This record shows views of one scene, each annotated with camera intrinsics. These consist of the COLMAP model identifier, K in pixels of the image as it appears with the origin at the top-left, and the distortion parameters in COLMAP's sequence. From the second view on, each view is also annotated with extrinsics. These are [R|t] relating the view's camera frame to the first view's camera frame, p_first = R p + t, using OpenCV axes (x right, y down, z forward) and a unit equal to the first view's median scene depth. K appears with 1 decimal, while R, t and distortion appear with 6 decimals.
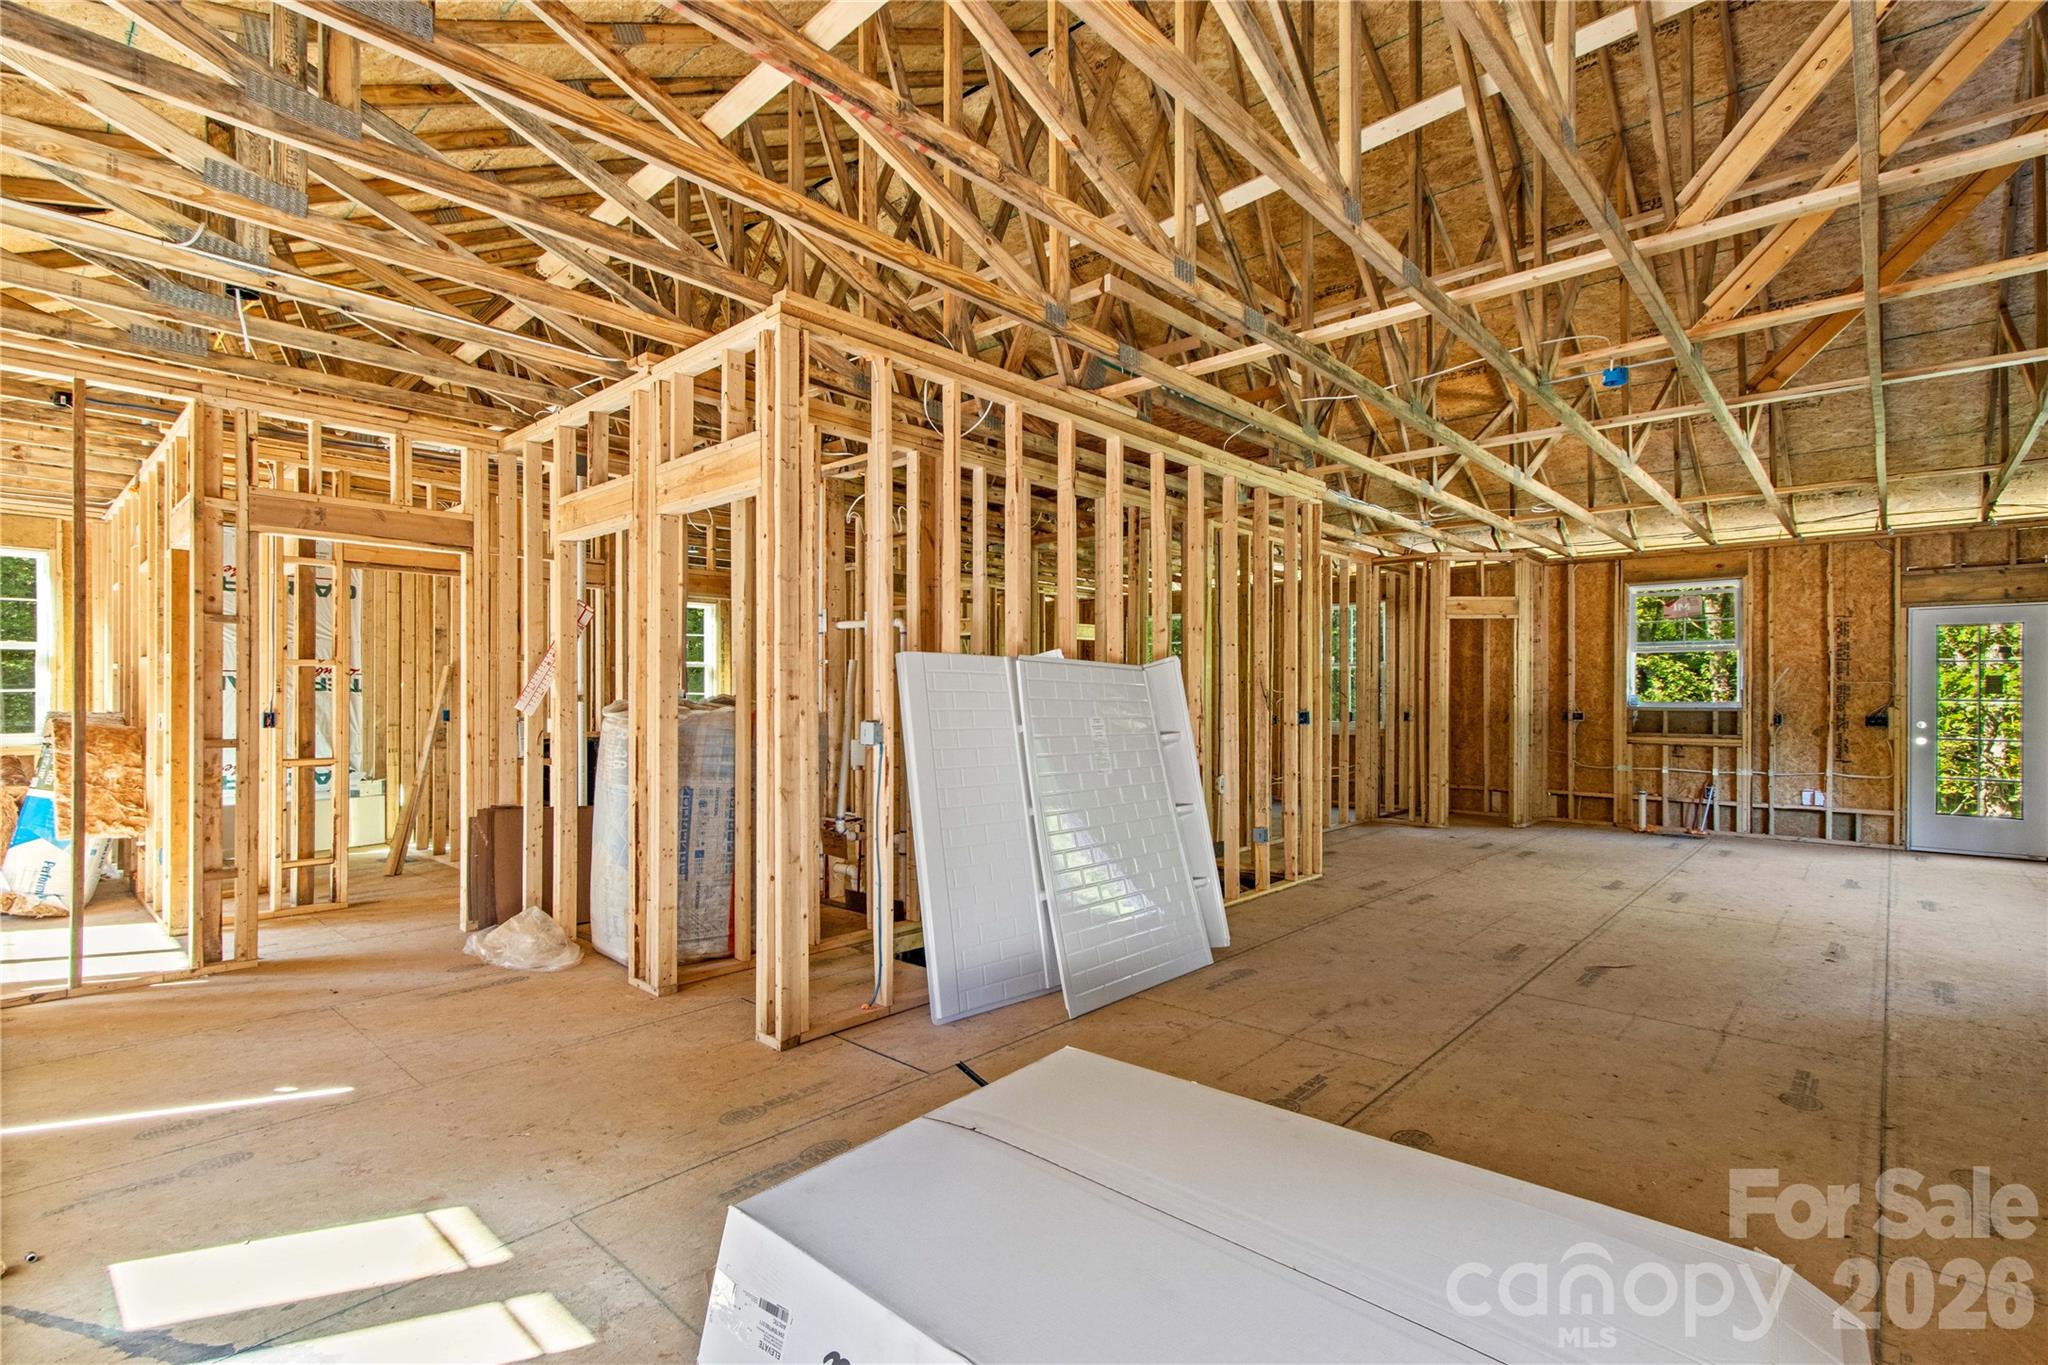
lens RADIAL K [[957.2, 0, 1004.9], [0, 957.2, 695.0], [0, 0, 1]] dist [0.006264, -0.001520]
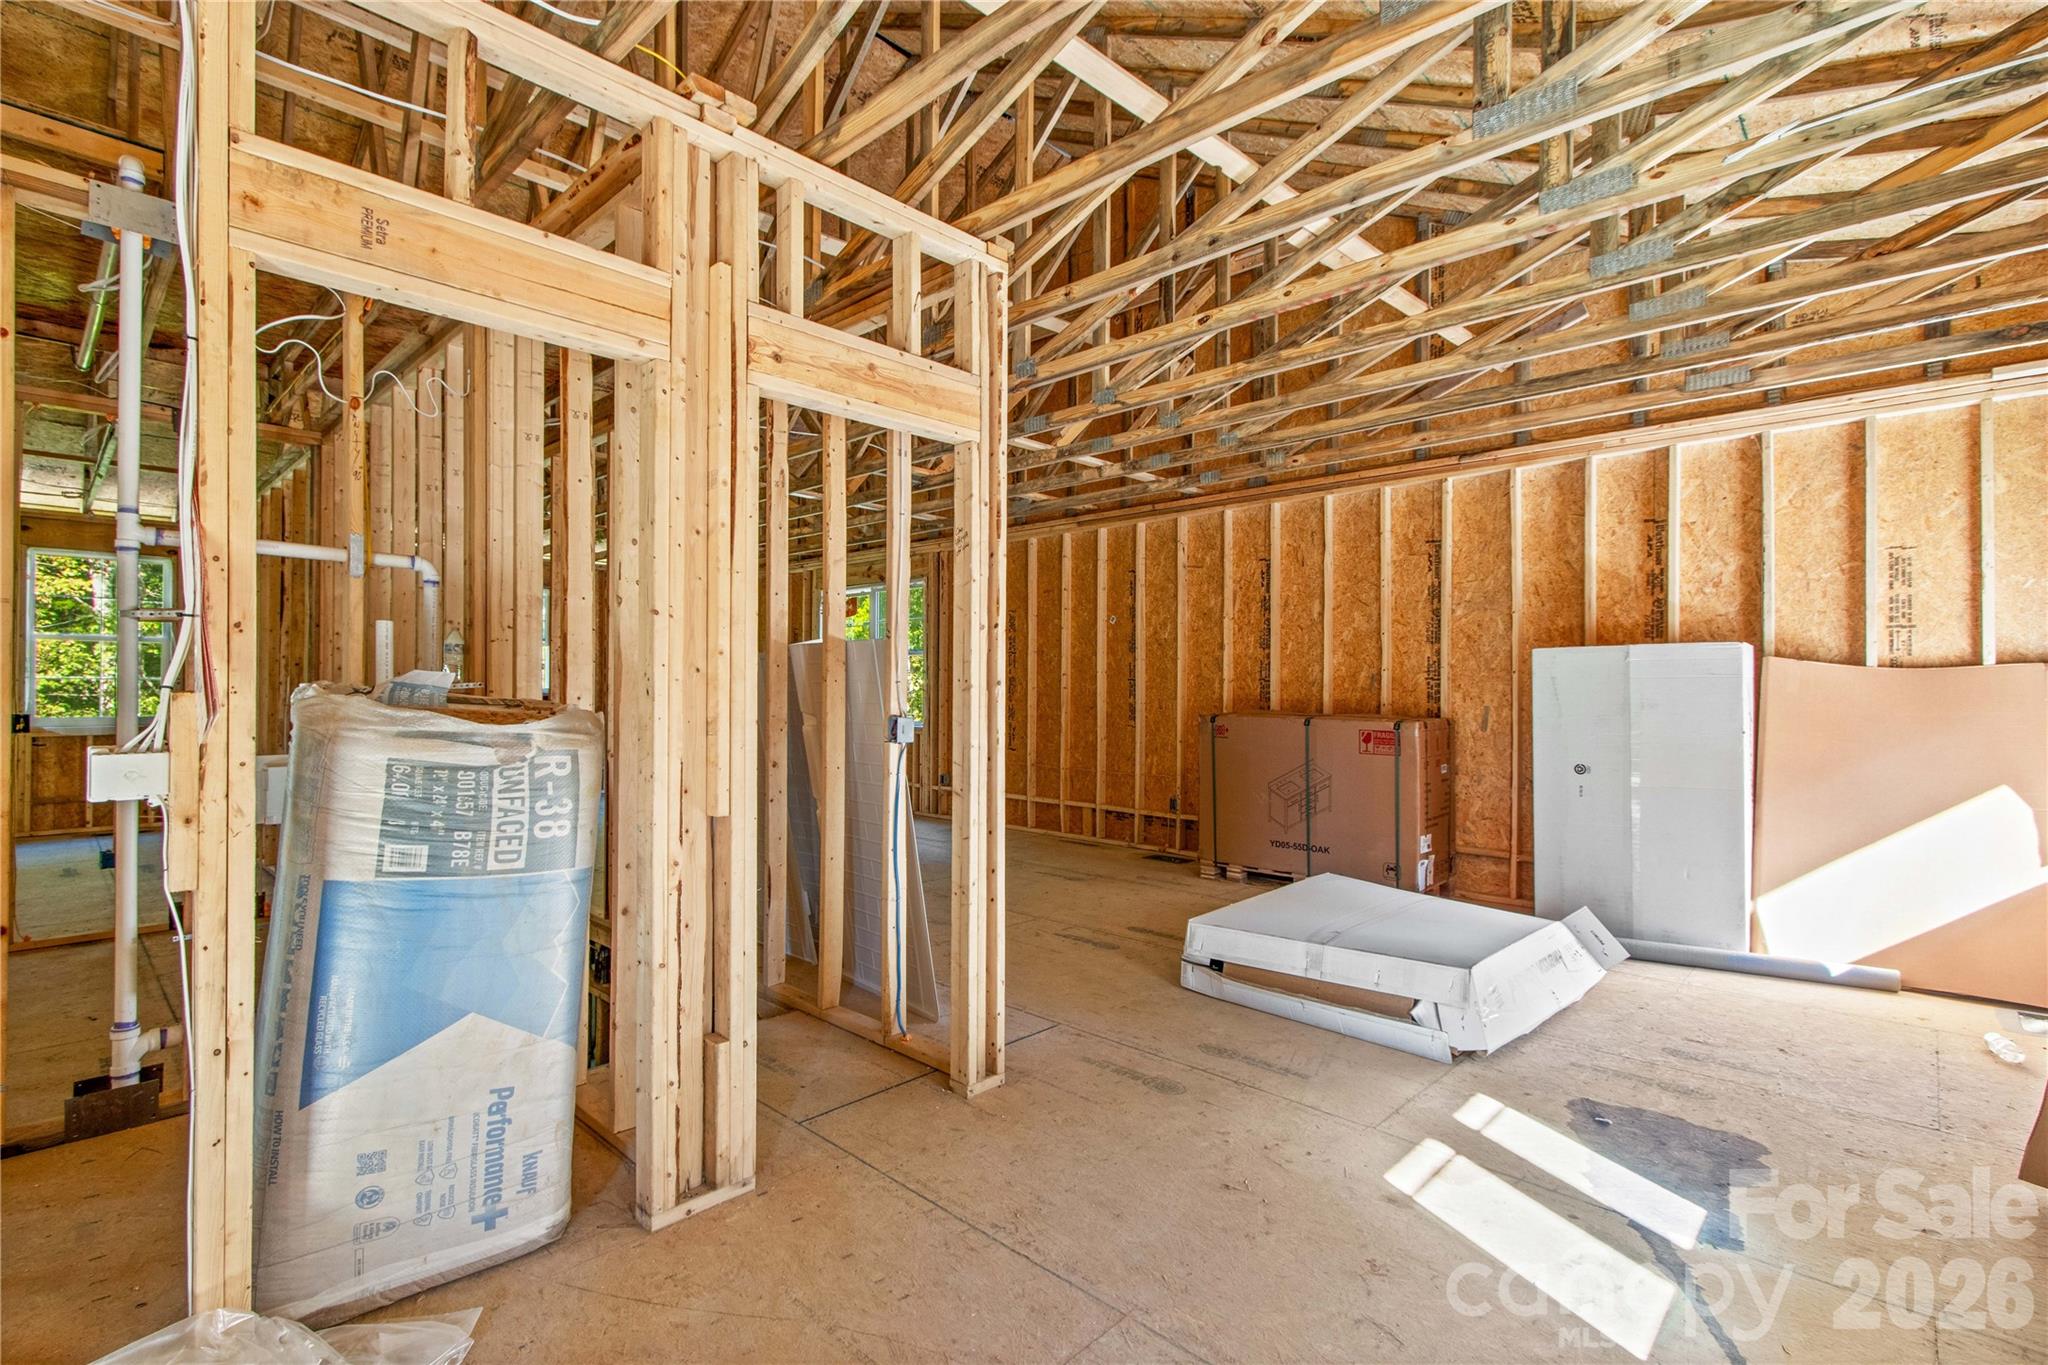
lens RADIAL K [[947.0, 0, 1003.9], [0, 947.0, 681.8], [0, 0, 1]] dist [0.020252, -0.011532]
pose [[0.025579, 0.002356, 0.999670, -0.467076], [-0.006591, 0.999976, -0.002188, -0.002912], [-0.999651, -0.006532, 0.025594, 0.403104]]
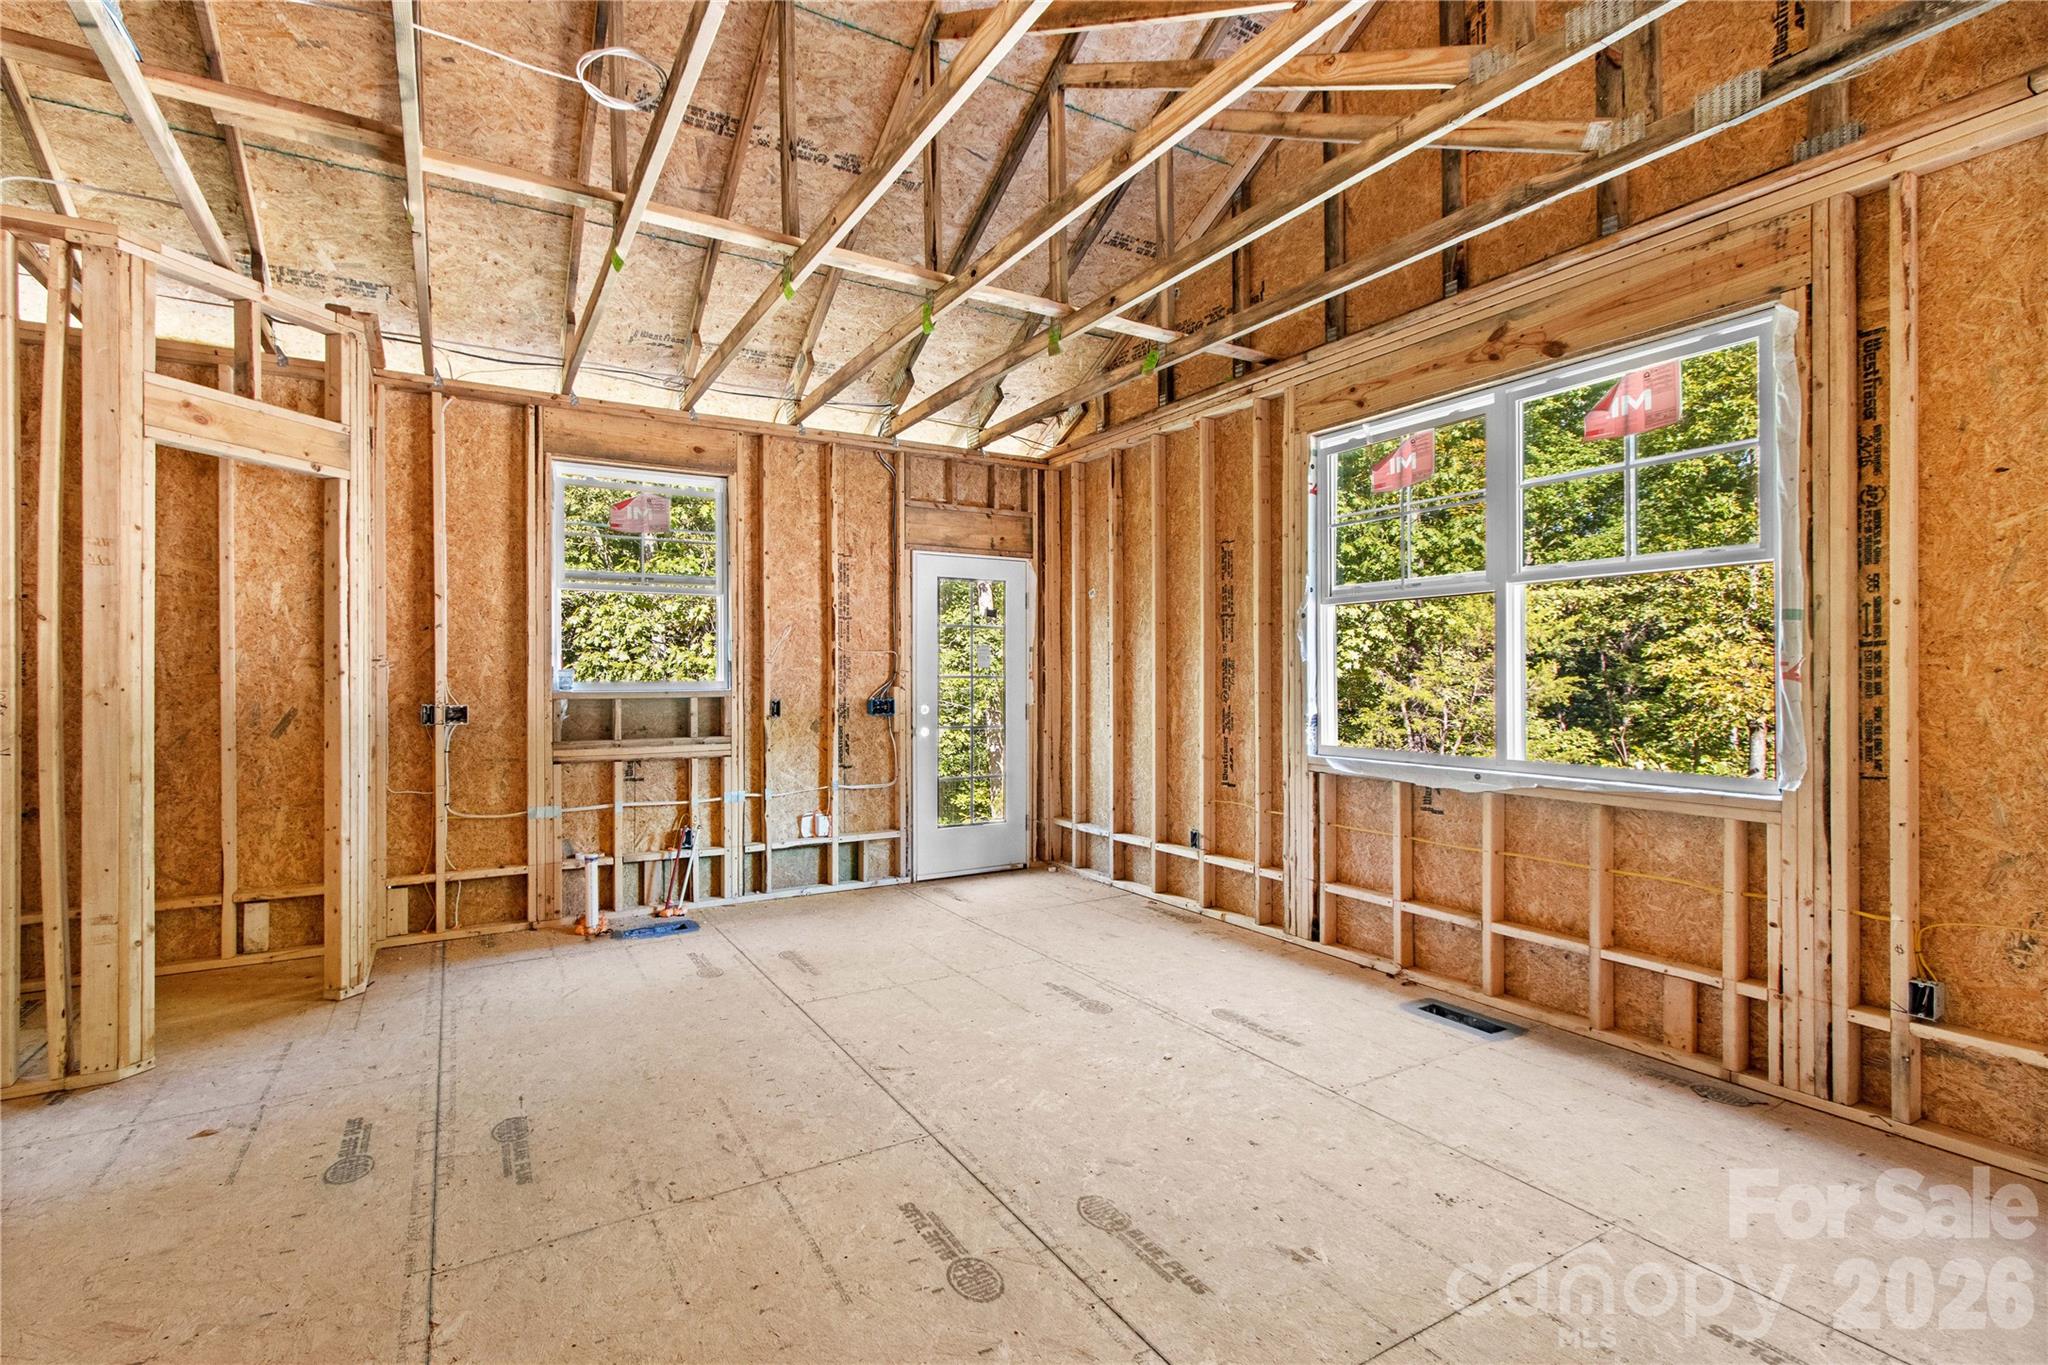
lens RADIAL K [[939.2, 0, 1000.2], [0, 939.2, 676.5], [0, 0, 1]] dist [0.006700, -0.000335]
pose [[0.294066, -0.004009, 0.955777, 0.263729], [0.003973, 0.999988, 0.002972, 0.003220], [-0.955777, 0.002923, 0.294078, 0.695807]]
